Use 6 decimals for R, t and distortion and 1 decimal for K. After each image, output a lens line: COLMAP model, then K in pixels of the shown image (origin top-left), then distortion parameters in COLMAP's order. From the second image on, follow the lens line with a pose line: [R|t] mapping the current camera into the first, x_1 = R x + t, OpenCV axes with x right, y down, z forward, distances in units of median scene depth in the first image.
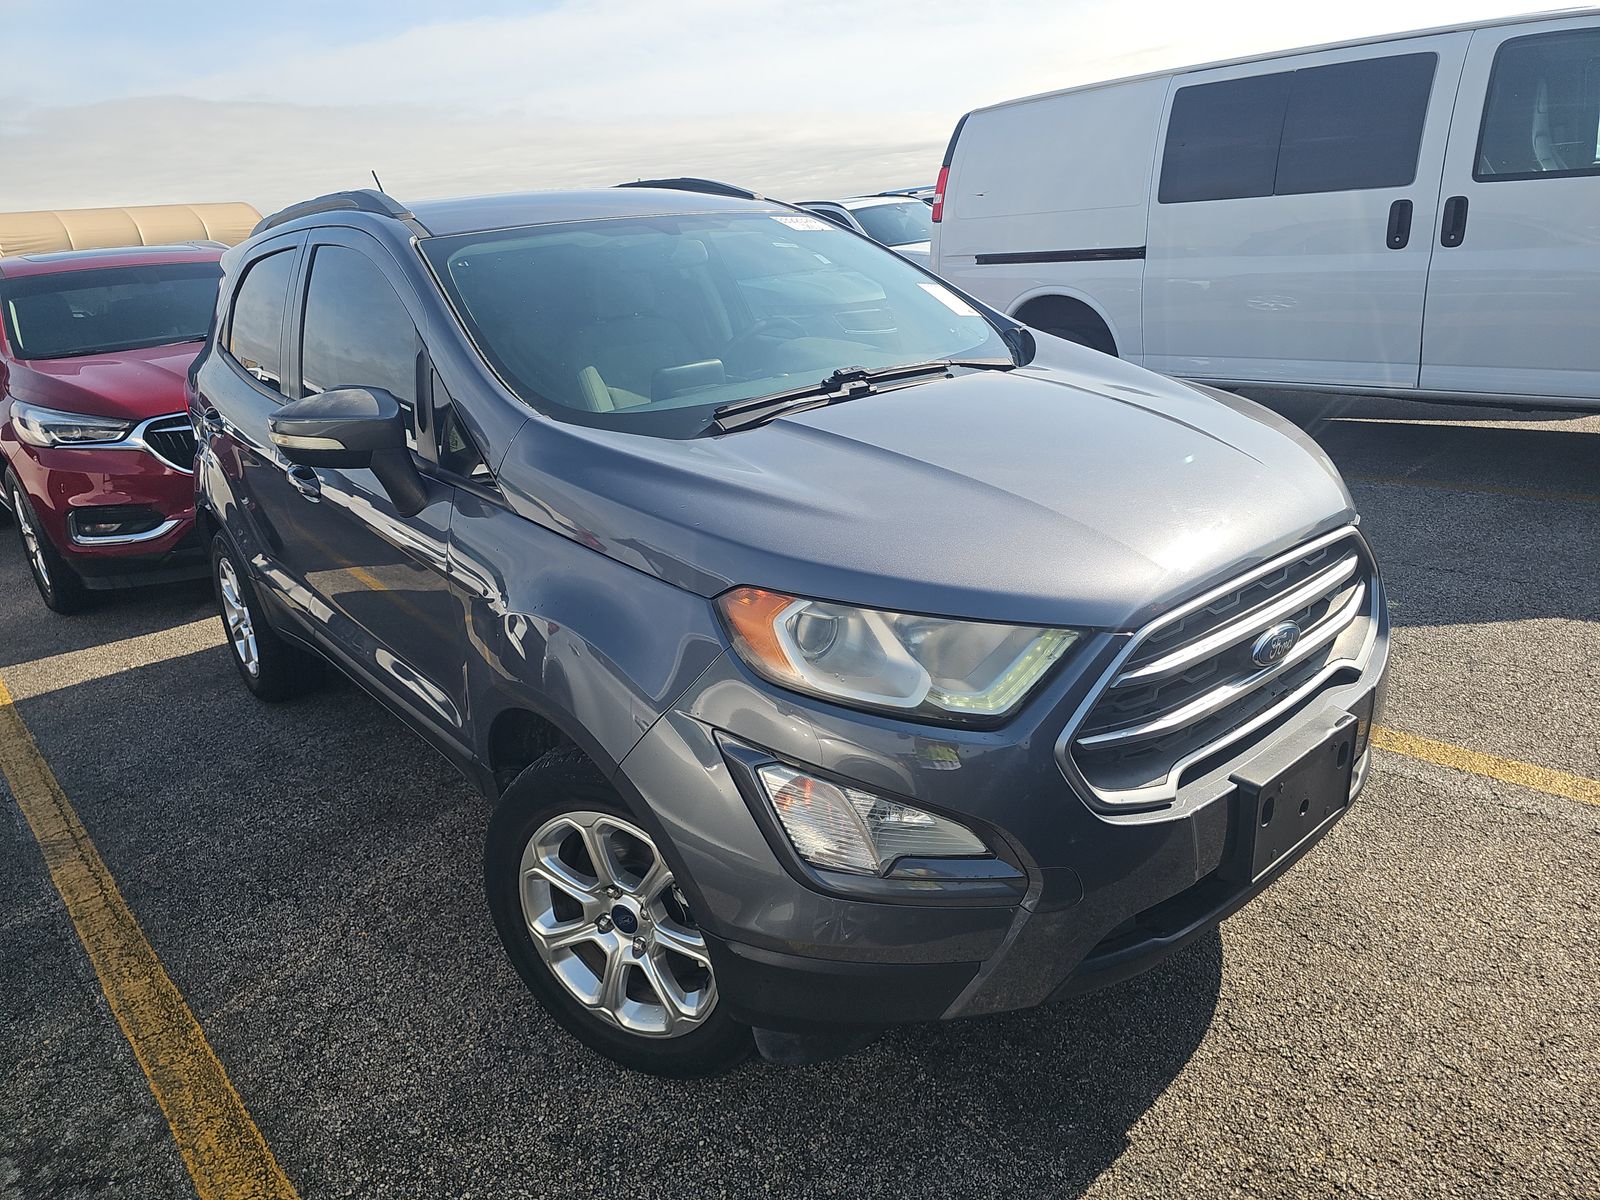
lens RADIAL K [[1062.9, 0, 787.3], [0, 1062.9, 557.8], [0, 0, 1]] dist [0.030543, -0.030210]
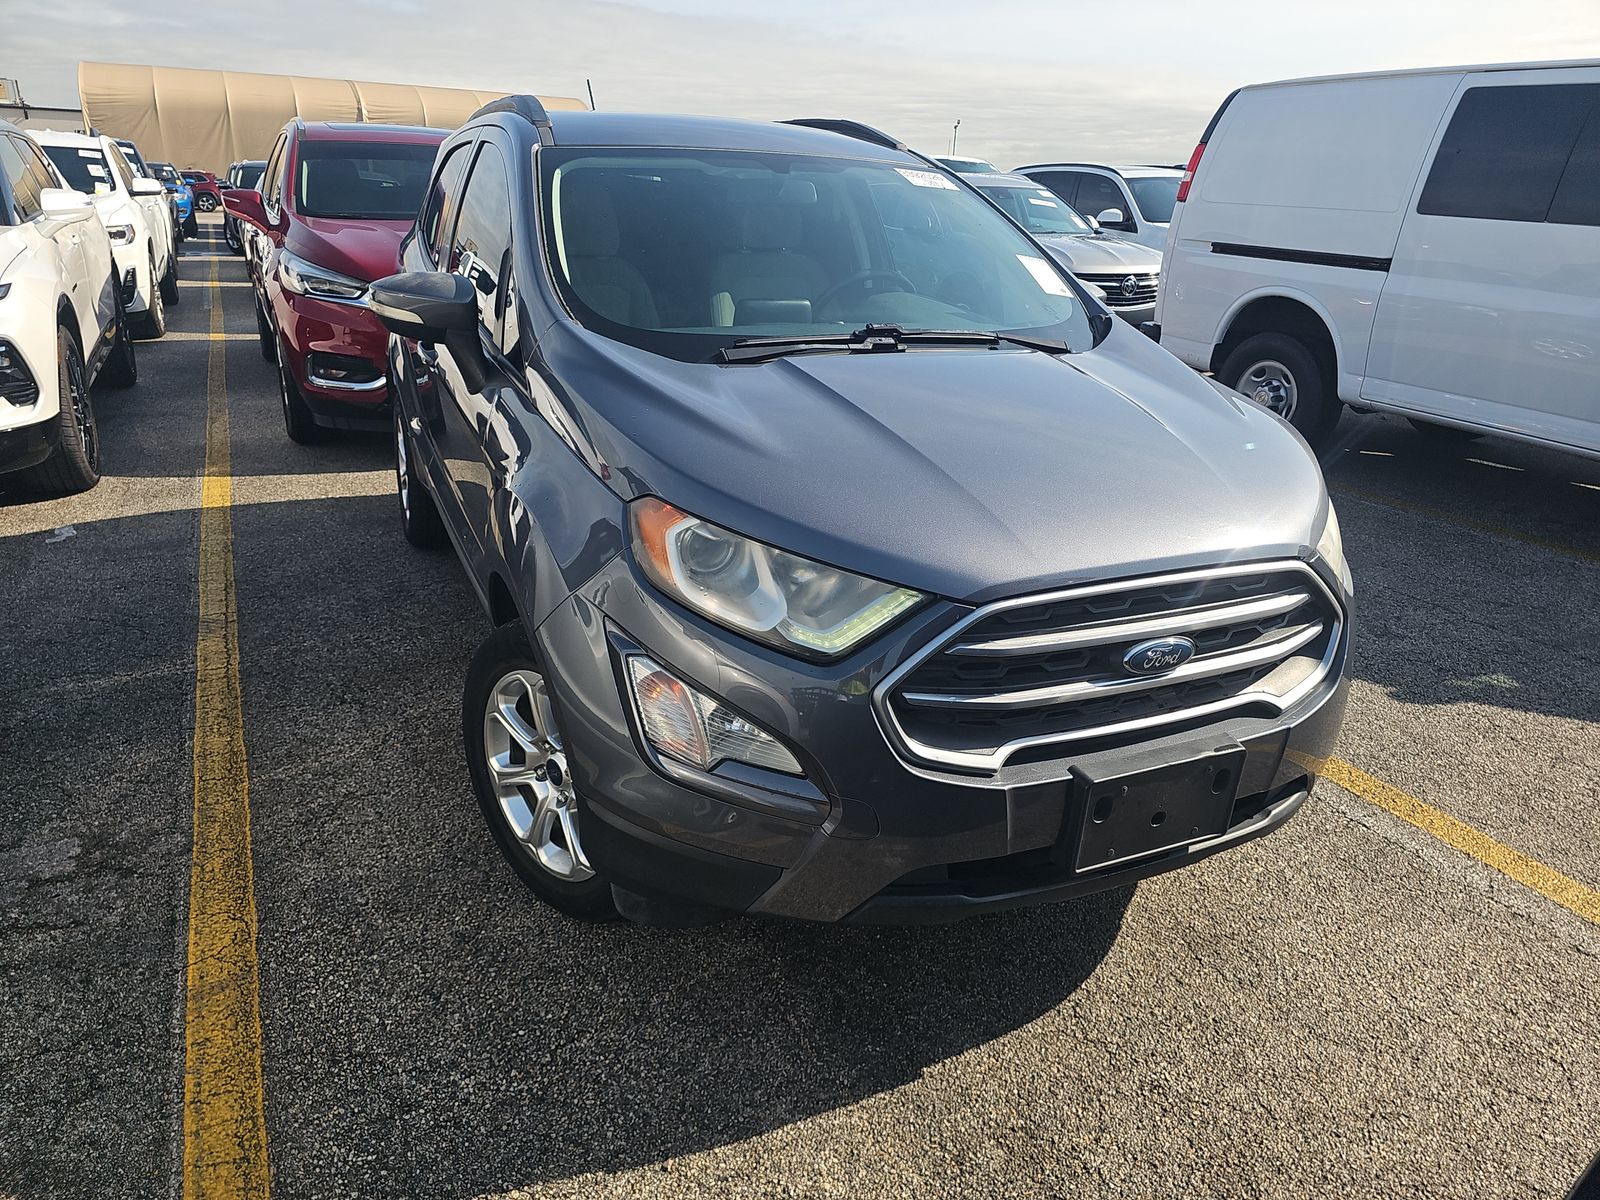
lens RADIAL K [[1062.9, 0, 803.6], [0, 1062.9, 585.4], [0, 0, 1]] dist [0.030543, -0.030210]
pose [[0.959065, 0.205191, -0.195167, 0.110530], [-0.191175, 0.977573, 0.088334, -0.003203], [0.208916, -0.047407, 0.976784, -0.017916]]
